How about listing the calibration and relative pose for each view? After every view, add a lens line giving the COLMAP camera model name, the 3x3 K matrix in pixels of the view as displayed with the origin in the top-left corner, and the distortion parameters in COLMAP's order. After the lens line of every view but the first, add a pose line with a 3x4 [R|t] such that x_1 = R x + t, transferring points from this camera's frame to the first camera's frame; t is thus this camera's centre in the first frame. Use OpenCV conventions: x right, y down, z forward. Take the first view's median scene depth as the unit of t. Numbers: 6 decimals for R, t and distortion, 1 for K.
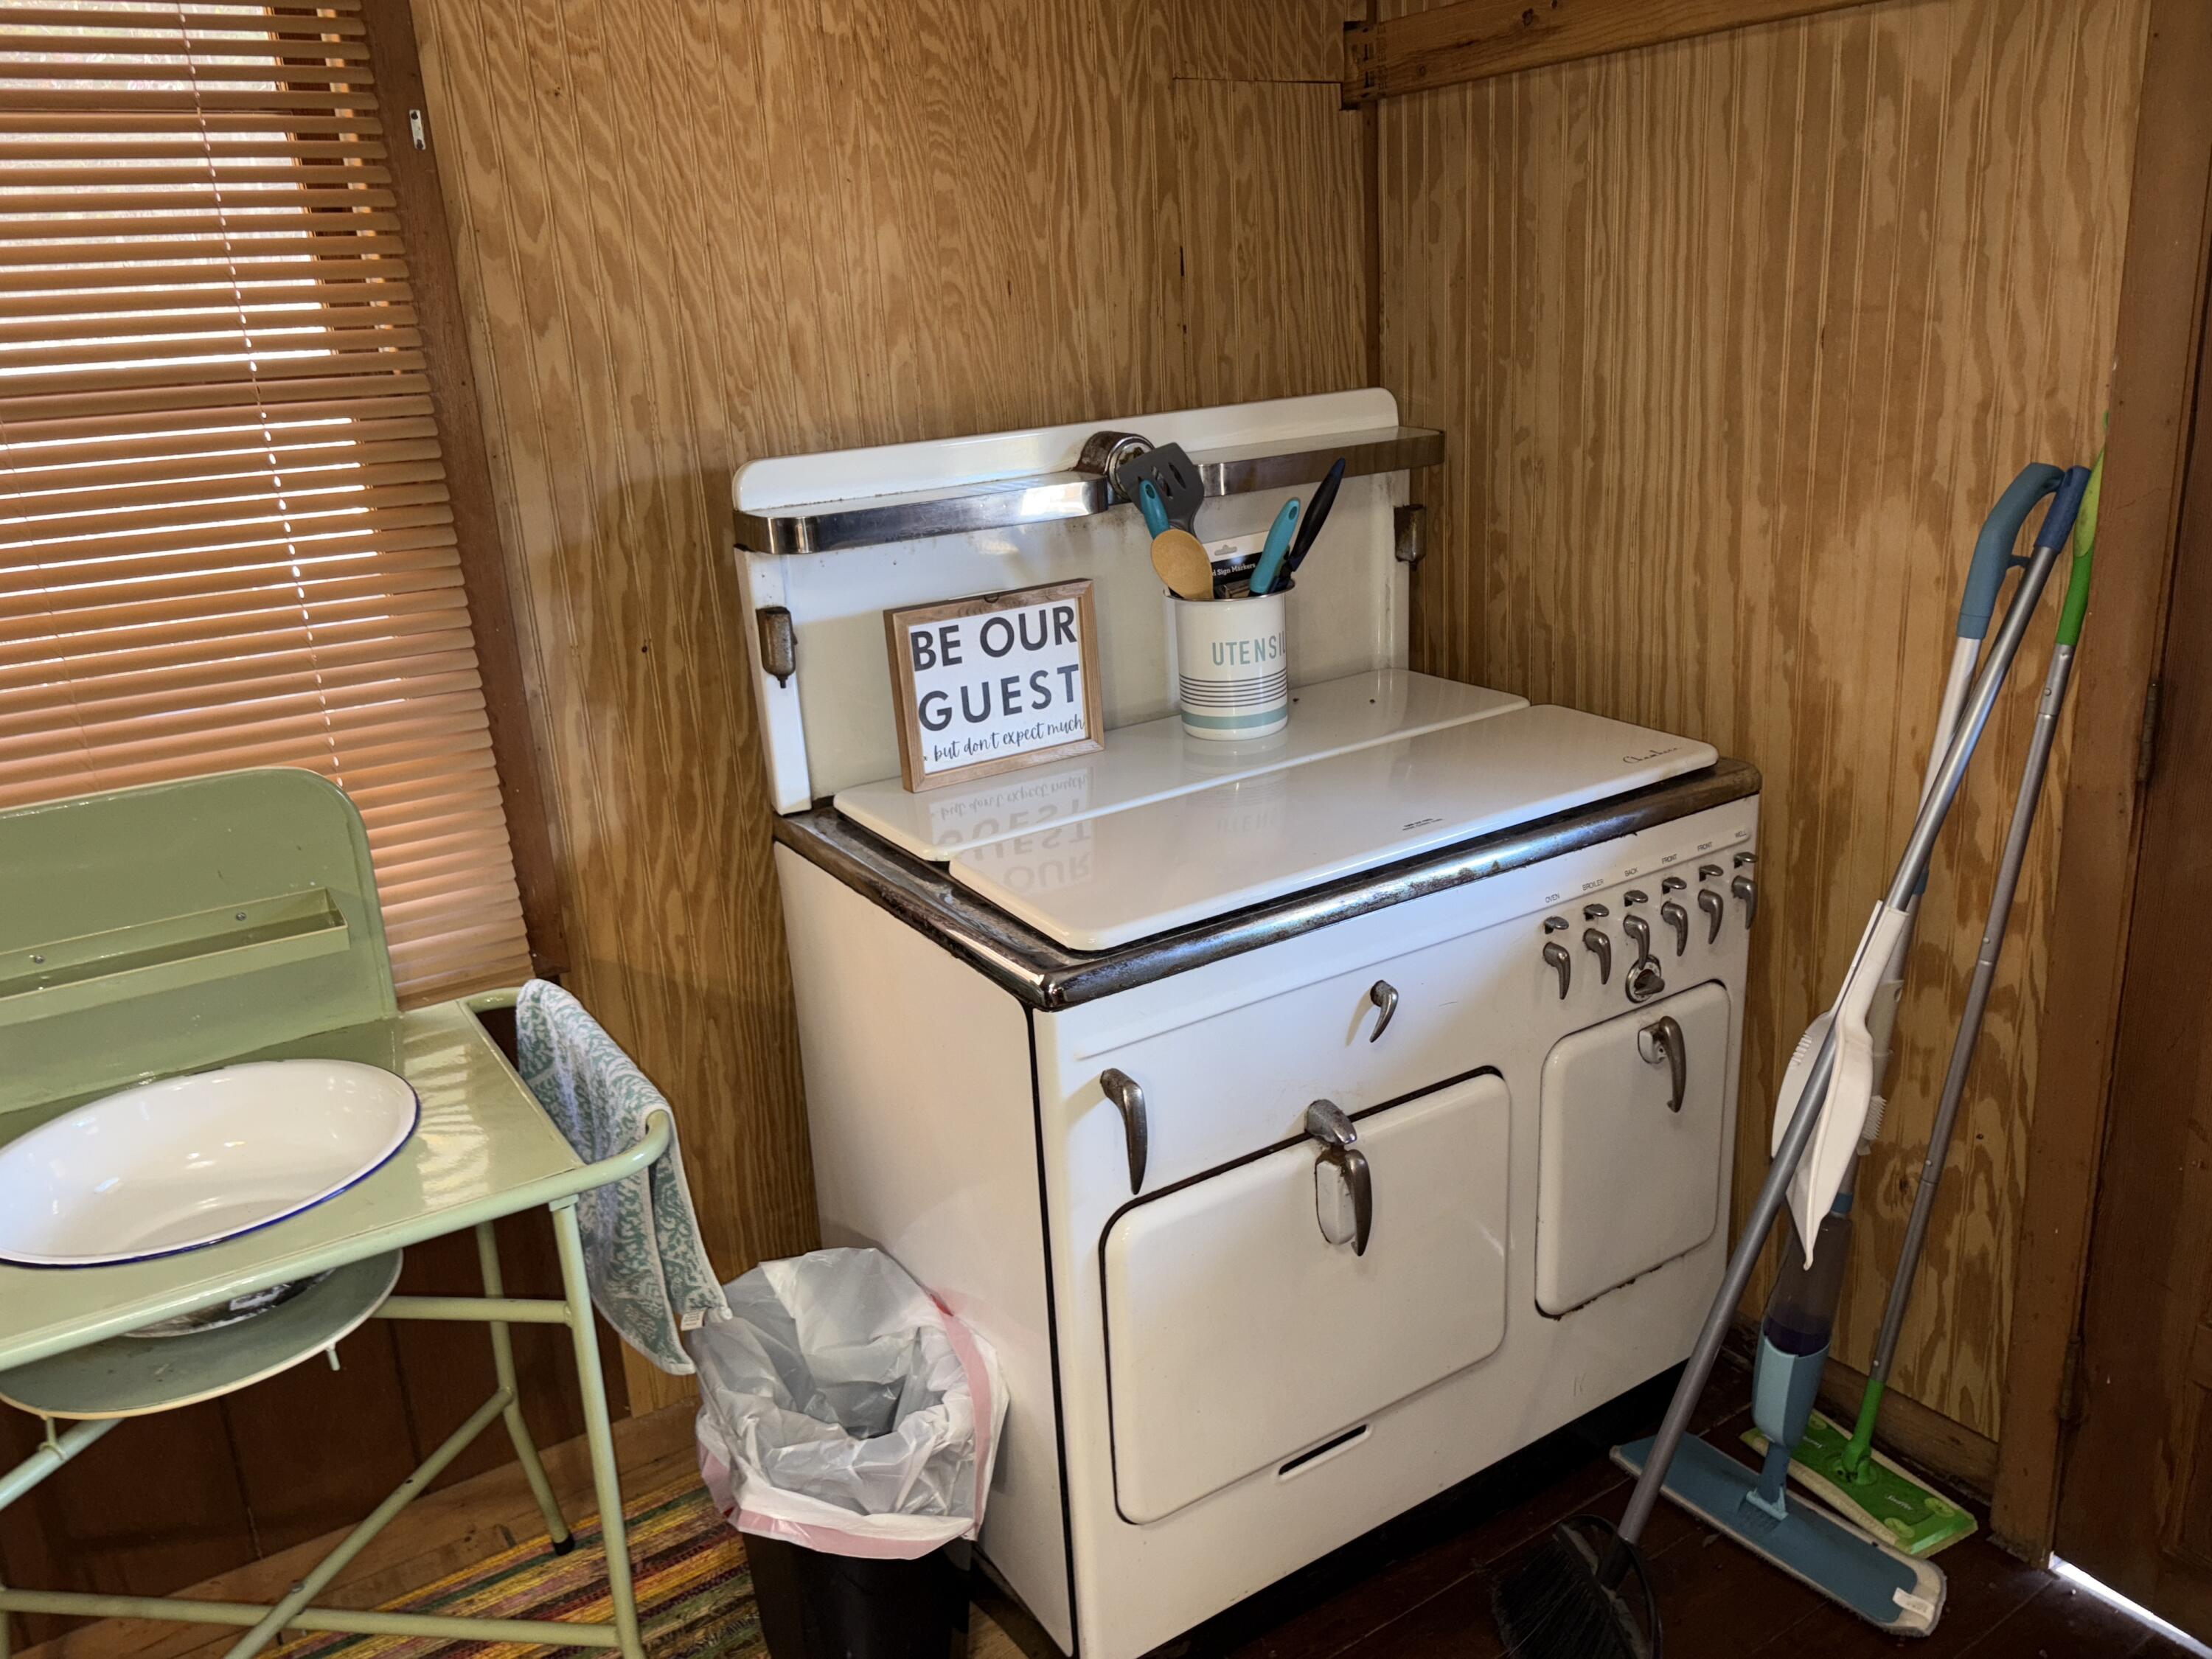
lens RADIAL K [[1736.3, 0, 1106.0], [0, 1736.3, 829.5], [0, 0, 1]] dist [0.006853, 0.002351]
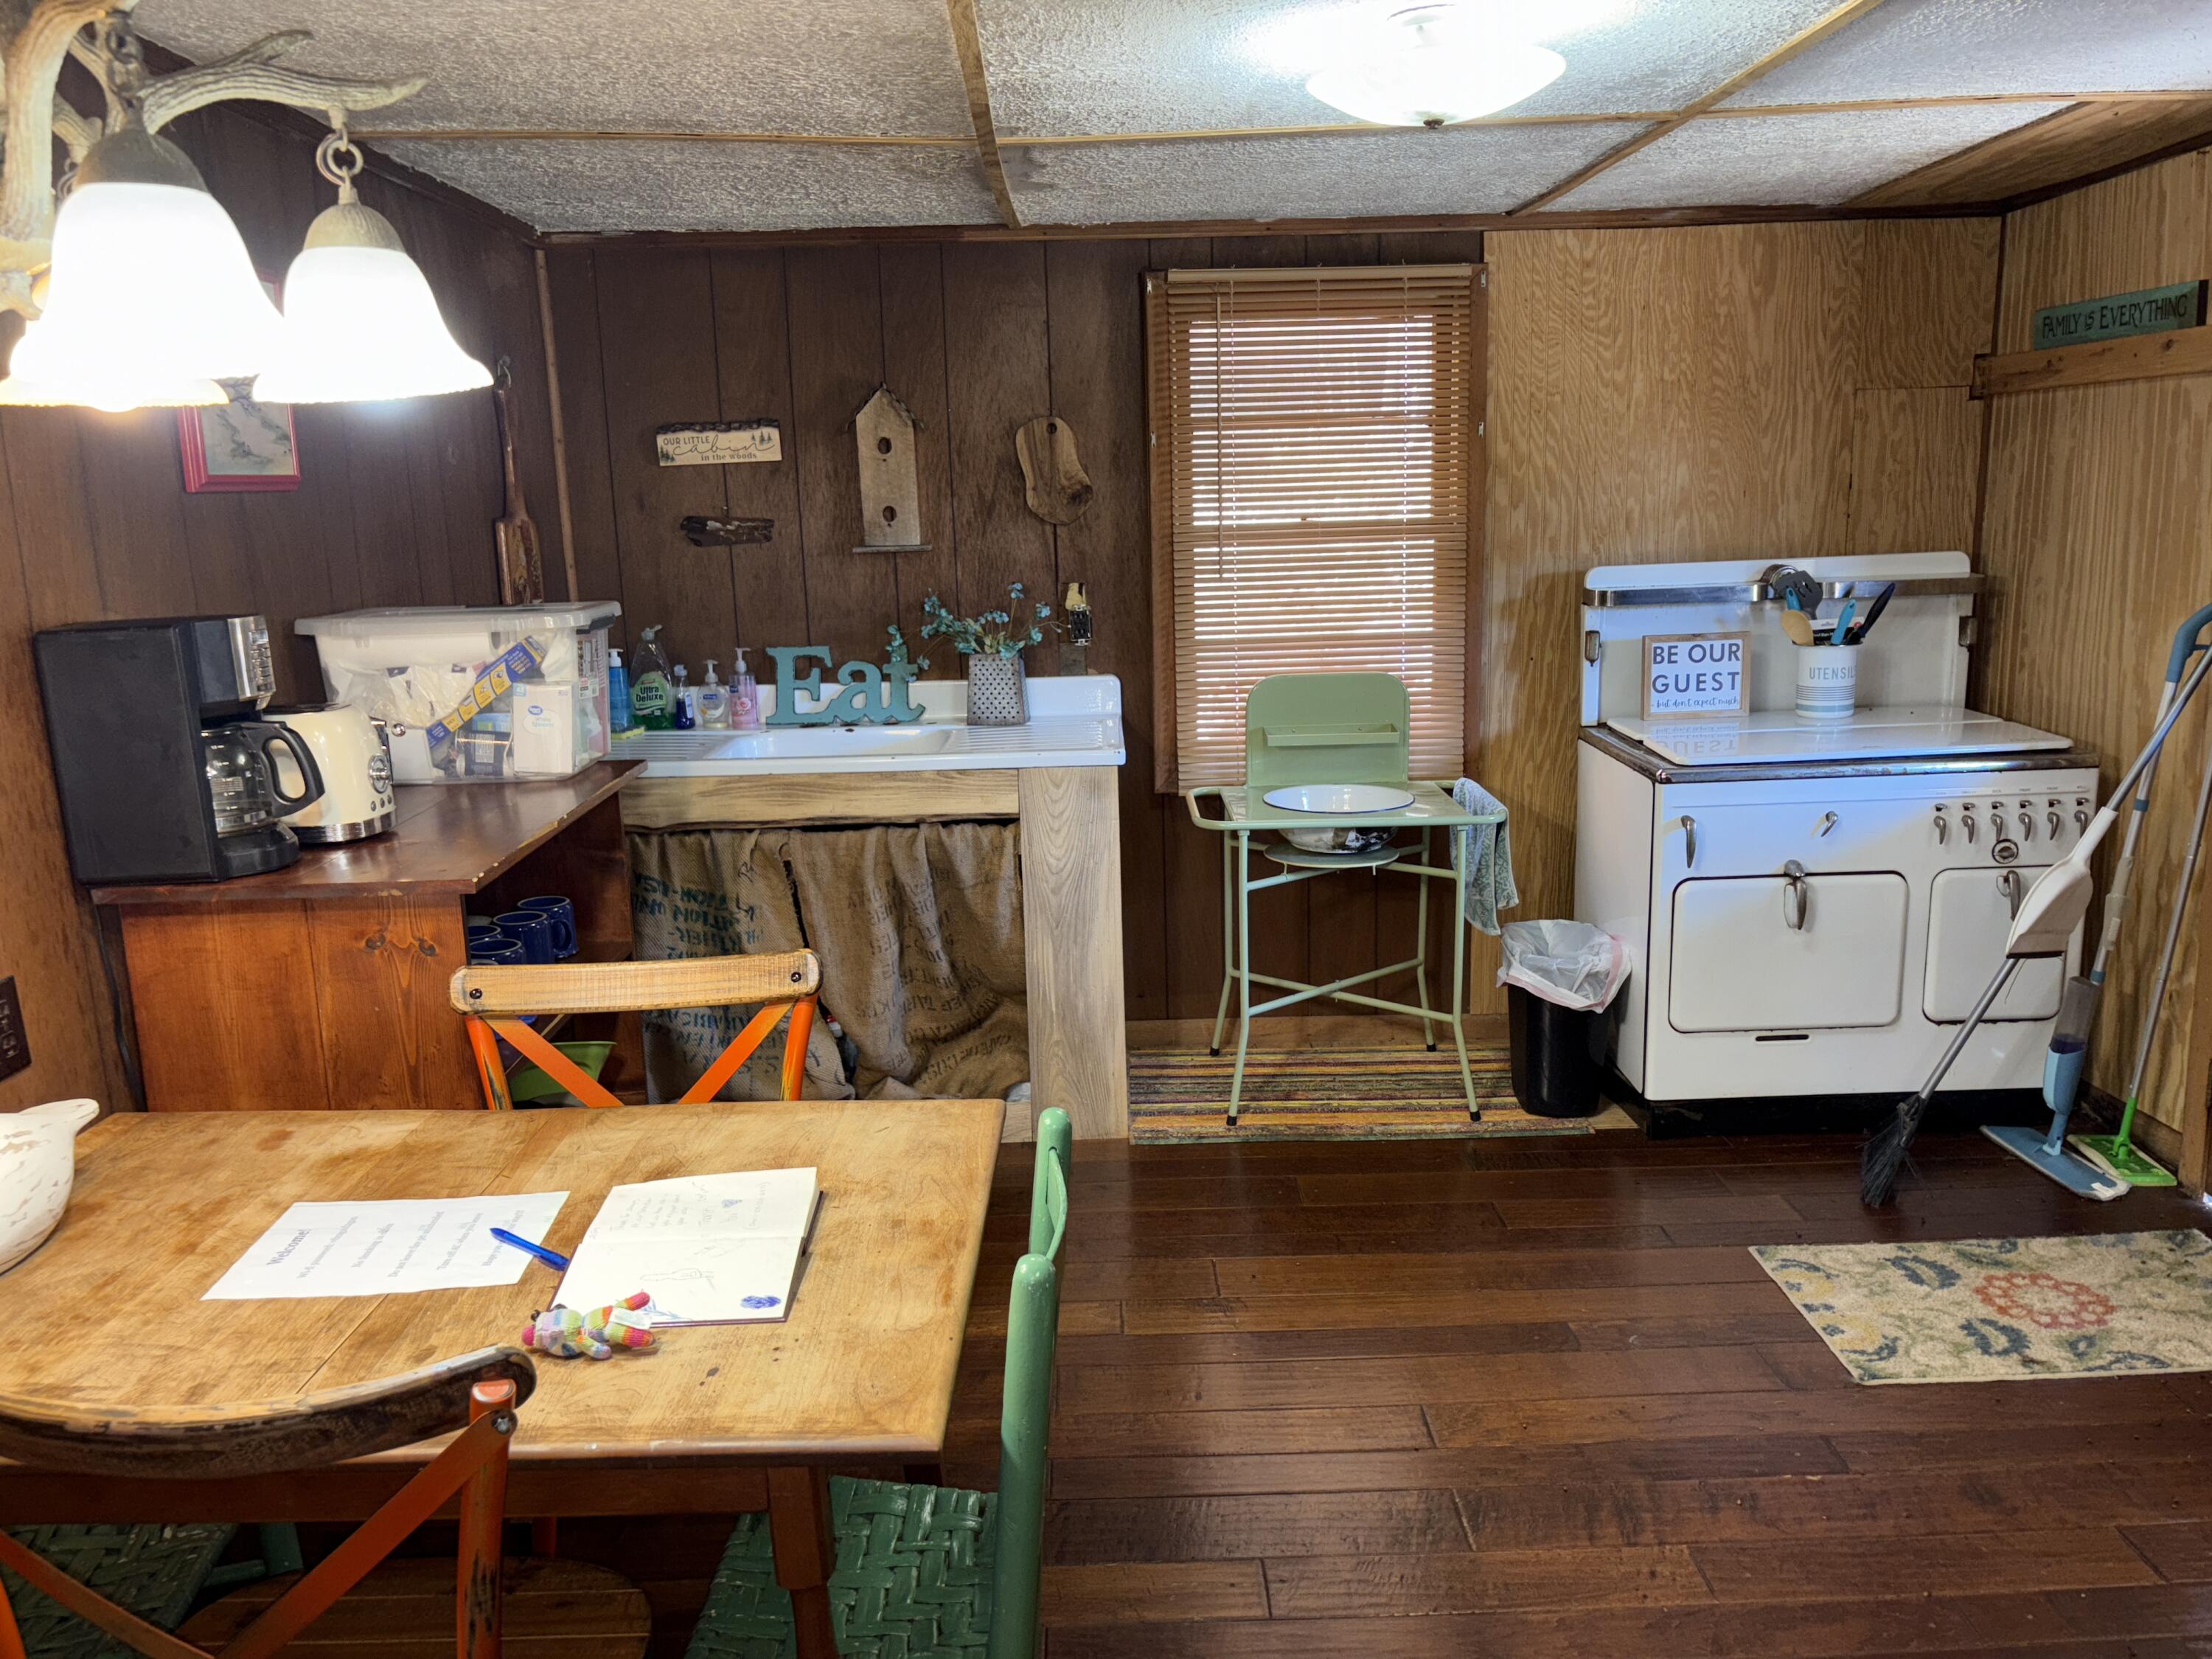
lens RADIAL K [[1662.6, 0, 1113.9], [0, 1662.6, 871.0], [0, 0, 1]] dist [0.072519, -0.082096]
pose [[0.852805, 0.149393, -0.500405, 0.394100], [-0.174150, 0.984715, -0.002812, 0.280548], [0.492337, 0.089543, 0.865787, -1.115129]]
